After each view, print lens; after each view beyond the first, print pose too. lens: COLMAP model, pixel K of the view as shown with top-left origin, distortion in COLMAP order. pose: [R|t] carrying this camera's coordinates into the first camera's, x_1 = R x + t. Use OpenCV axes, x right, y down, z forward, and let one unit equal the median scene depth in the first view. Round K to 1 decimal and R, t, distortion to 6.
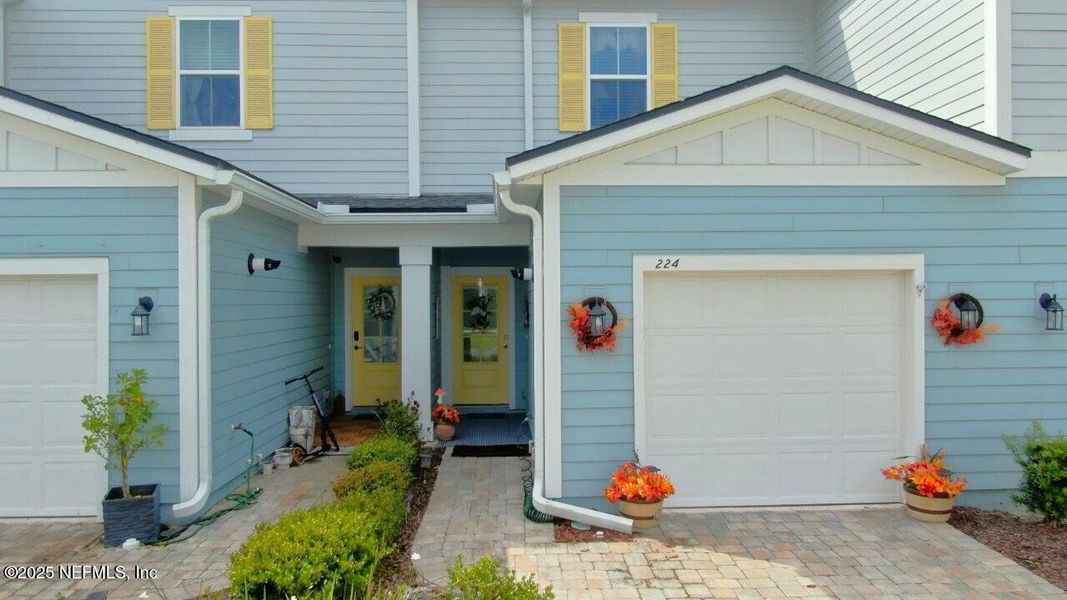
lens RADIAL K [[766.3, 0, 533.5], [0, 766.3, 300.0], [0, 0, 1]] dist [-0.009346, 0.002834]
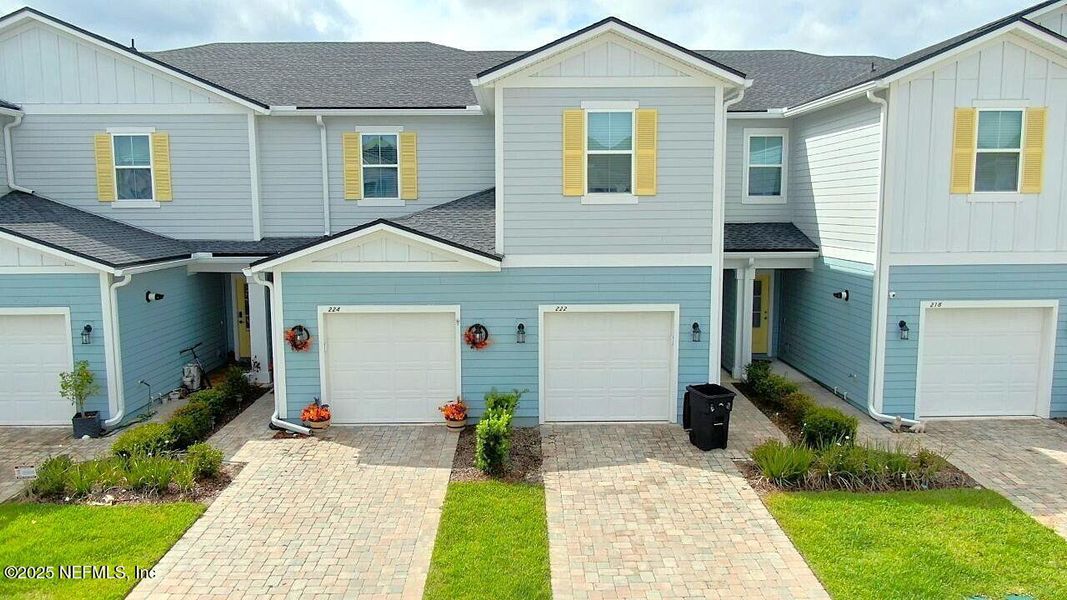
lens RADIAL K [[766.3, 0, 533.5], [0, 766.3, 300.0], [0, 0, 1]] dist [-0.009346, 0.002834]
pose [[0.999740, 0.005807, -0.022050, 0.769898], [-0.003125, 0.992795, 0.119787, -0.327236], [0.022587, -0.119687, 0.992555, -1.061869]]
